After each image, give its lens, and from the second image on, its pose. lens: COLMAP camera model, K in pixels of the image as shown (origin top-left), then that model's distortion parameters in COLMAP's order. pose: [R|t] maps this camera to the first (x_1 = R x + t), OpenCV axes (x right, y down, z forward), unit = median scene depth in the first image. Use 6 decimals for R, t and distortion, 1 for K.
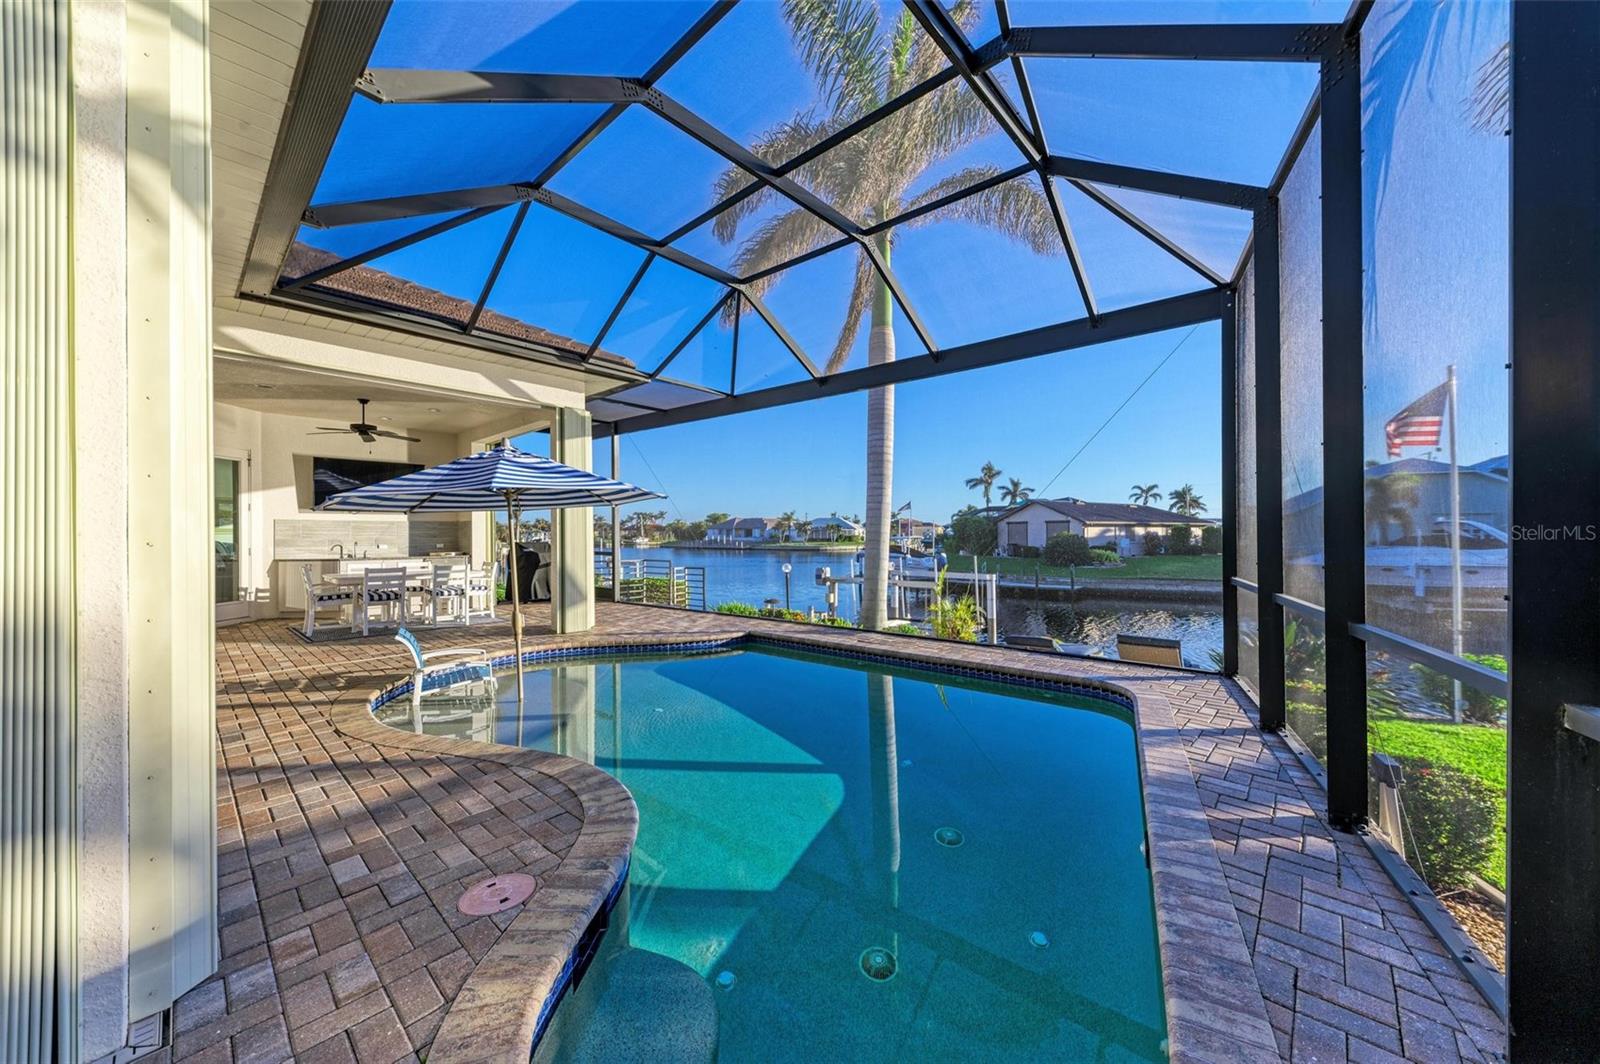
lens RADIAL K [[570.3, 0, 803.6], [0, 570.3, 525.3], [0, 0, 1]] dist [0.014360, 0.000022]
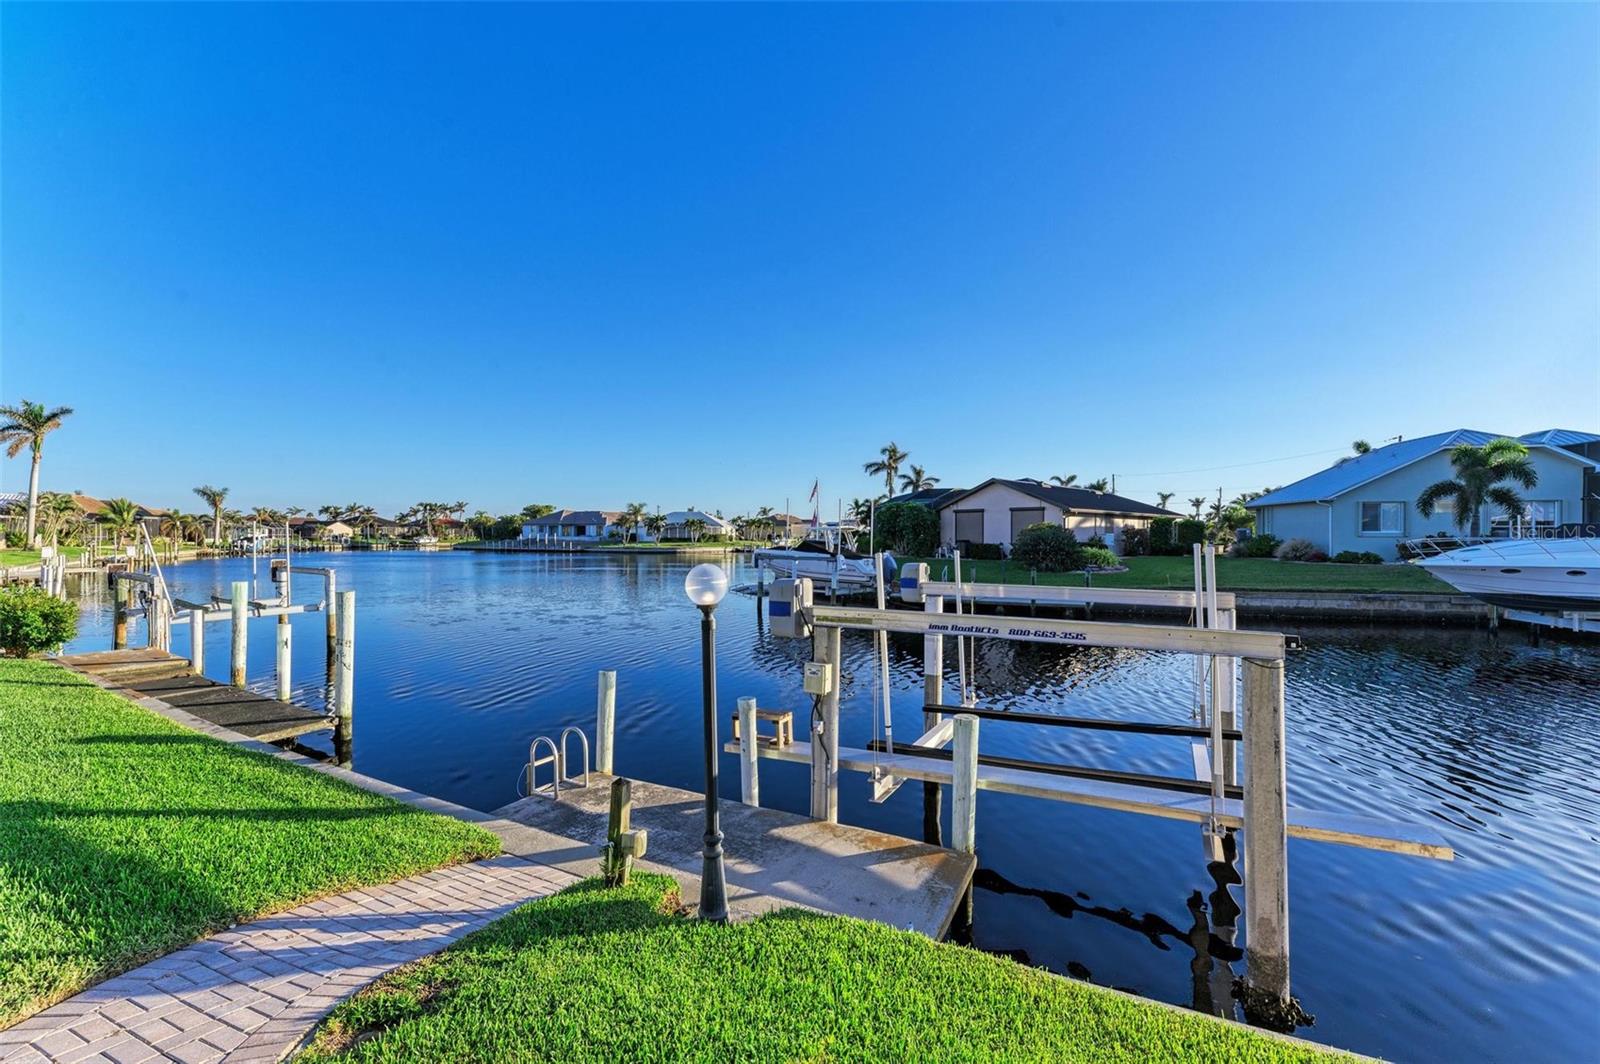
lens RADIAL K [[663.9, 0, 800.6], [0, 663.9, 538.8], [0, 0, 1]] dist [0.021297, -0.007170]
pose [[0.975663, 0.003991, 0.219237, -0.015958], [-0.008439, 0.999777, 0.019355, 0.017102], [-0.219111, -0.020734, 0.975480, 0.246015]]
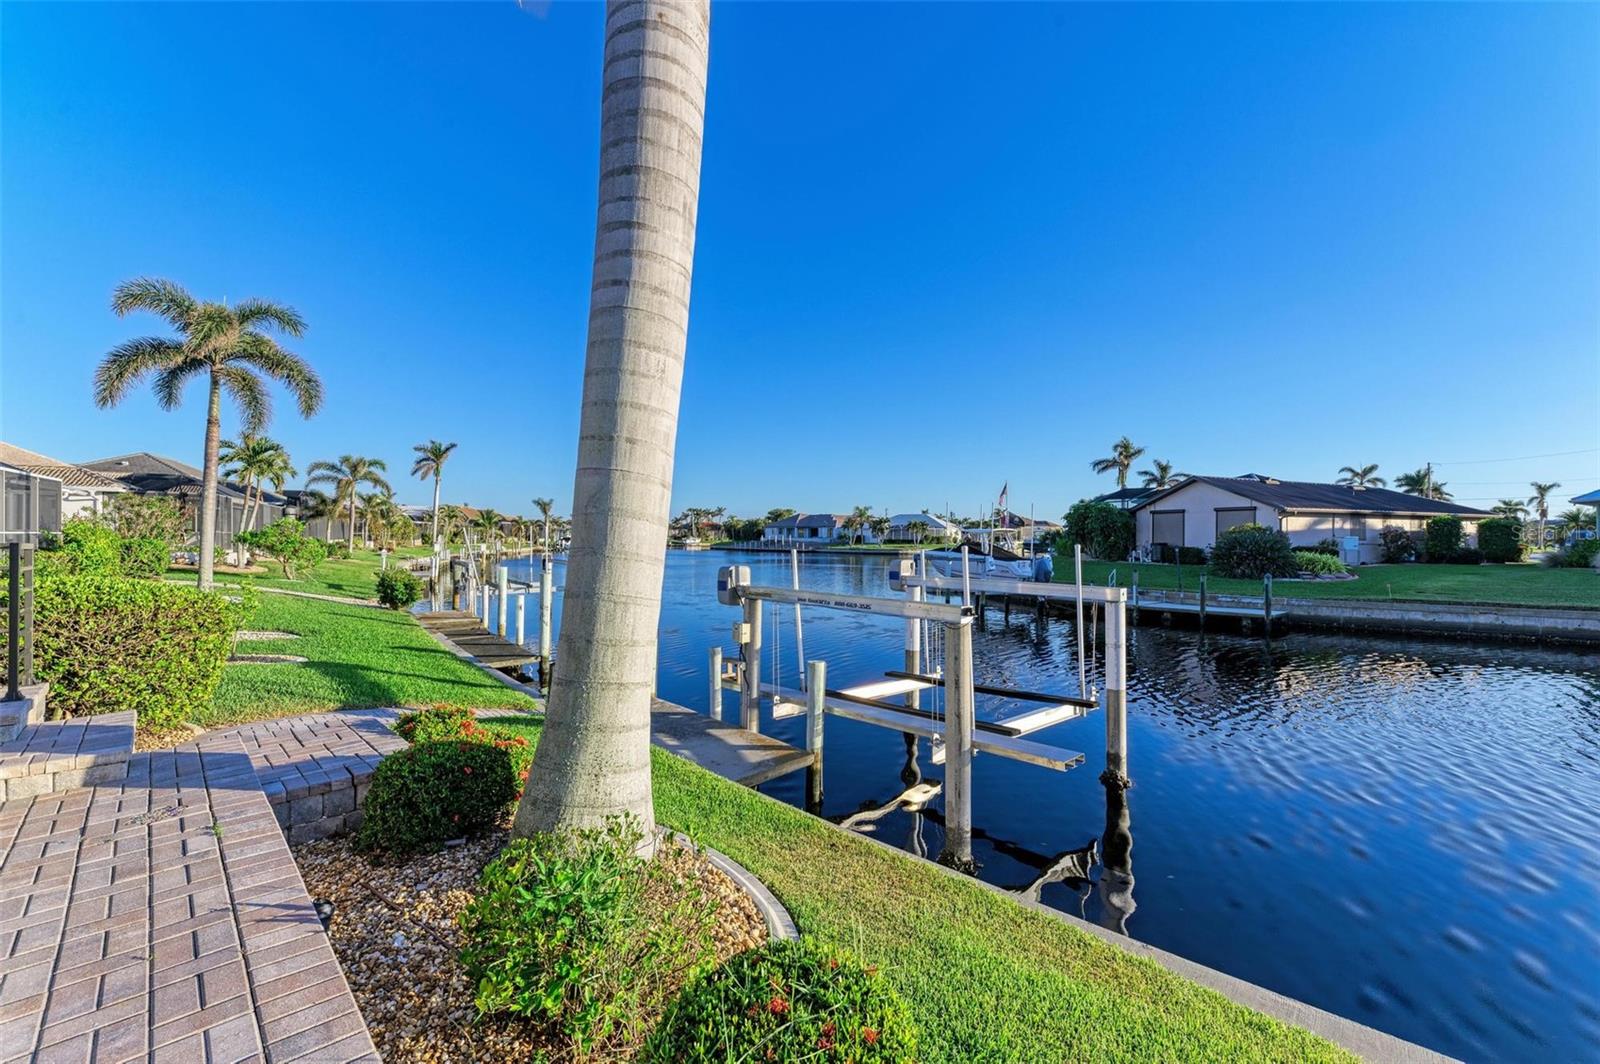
lens RADIAL K [[663.9, 0, 800.6], [0, 663.9, 538.8], [0, 0, 1]] dist [0.021297, -0.007170]
pose [[0.990215, 0.008757, -0.139277, 0.062579], [-0.006157, 0.999799, 0.019088, 0.015726], [0.139416, -0.018044, 0.990070, 0.180799]]
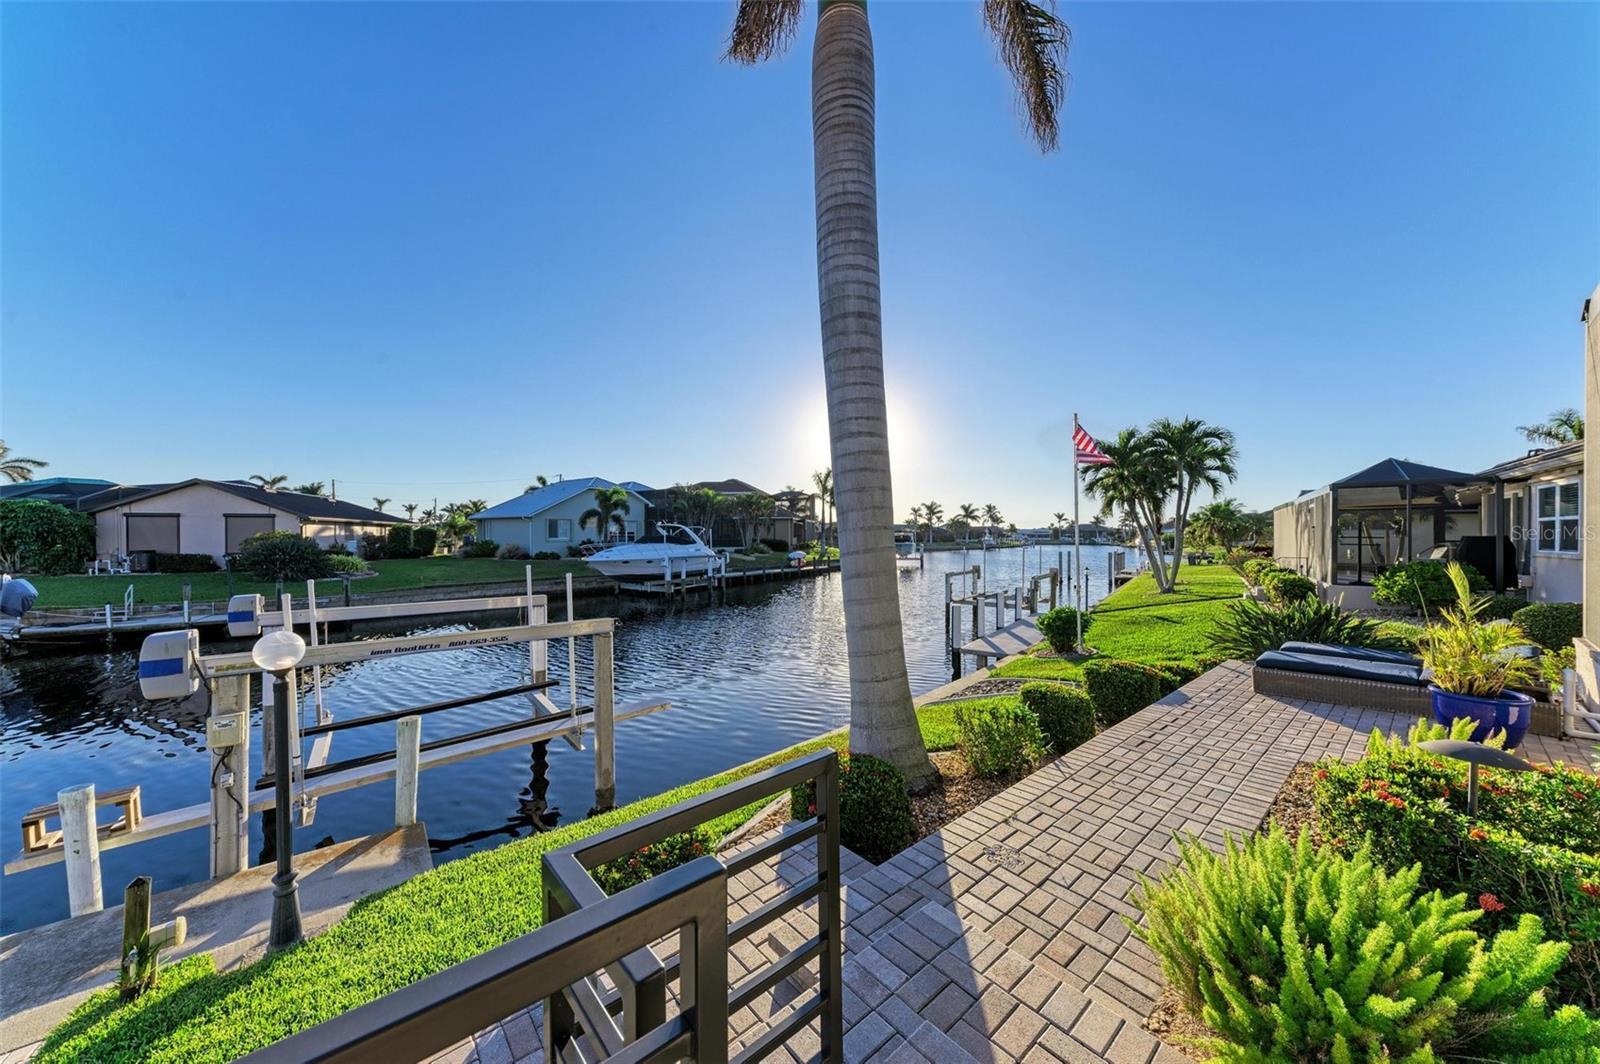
lens RADIAL K [[546.8, 0, 800.8], [0, 546.8, 537.7], [0, 0, 1]] dist [0.016985, -0.003483]
pose [[0.189778, -0.000896, 0.981827, -0.068701], [-0.014183, 0.999893, 0.003654, 0.007990], [-0.981725, -0.014619, 0.189744, 0.244765]]
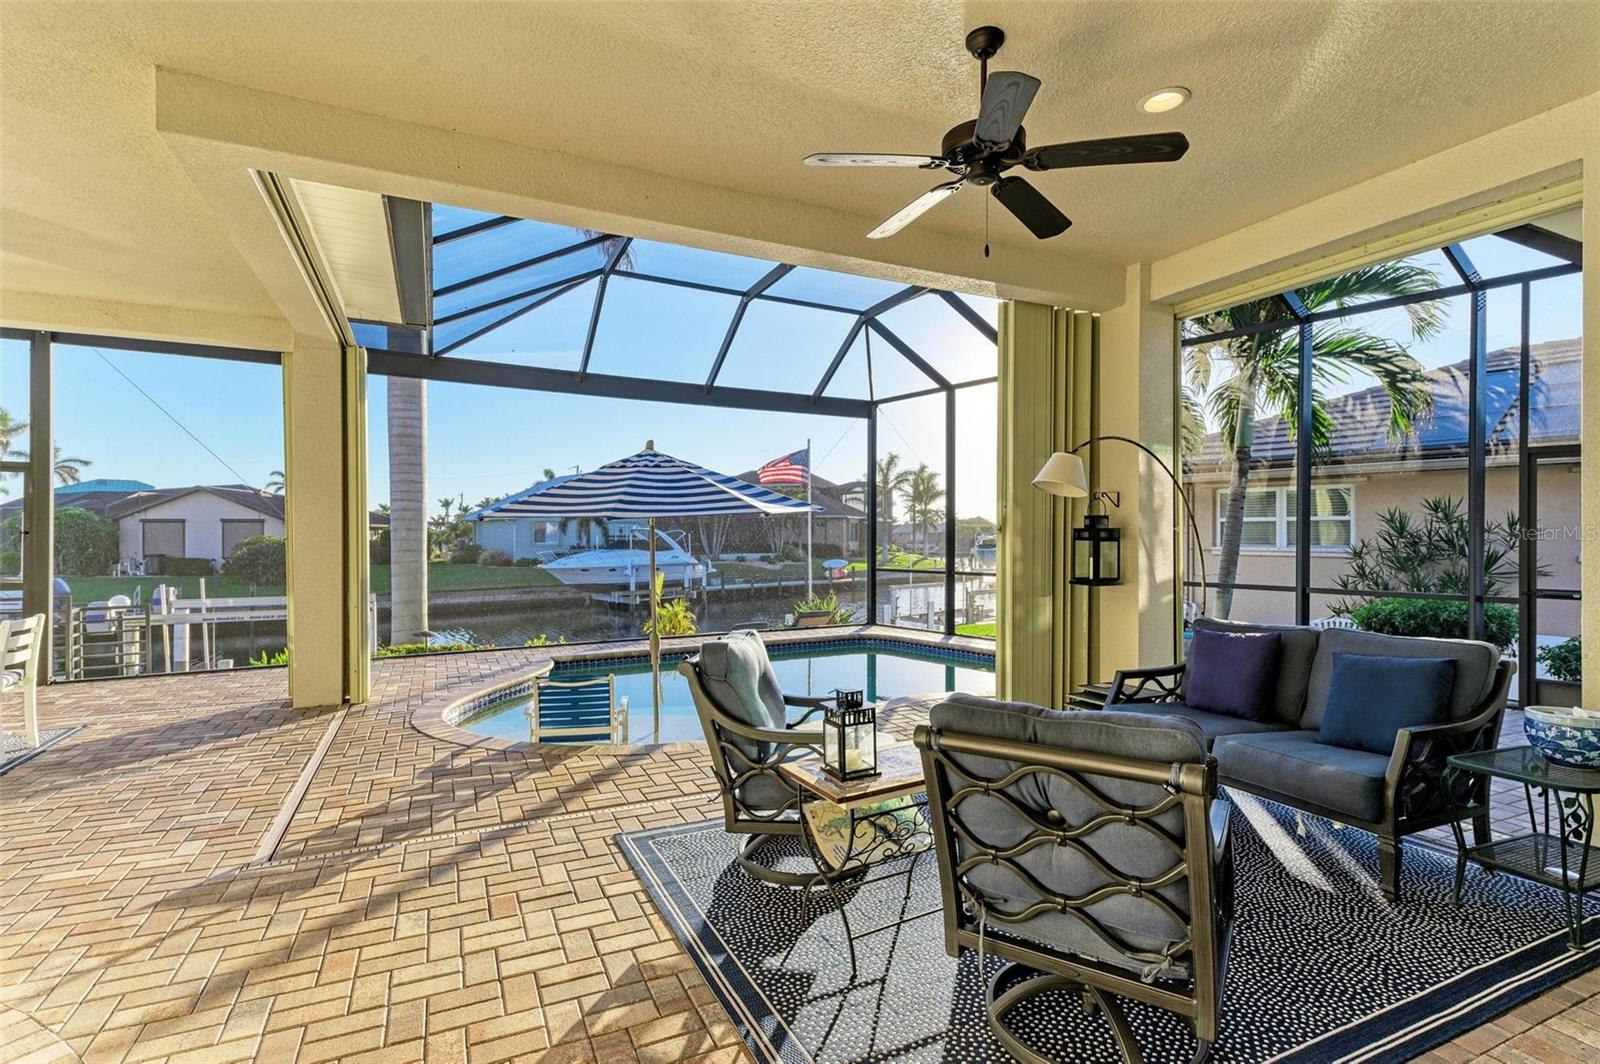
lens RADIAL K [[762.7, 0, 801.6], [0, 762.7, 540.1], [0, 0, 1]] dist [0.032939, -0.012958]
pose [[0.379495, -0.001537, 0.925192, -0.155358], [-0.015660, 0.999845, 0.008084, -0.001065], [-0.925061, -0.017556, 0.379412, 0.033157]]
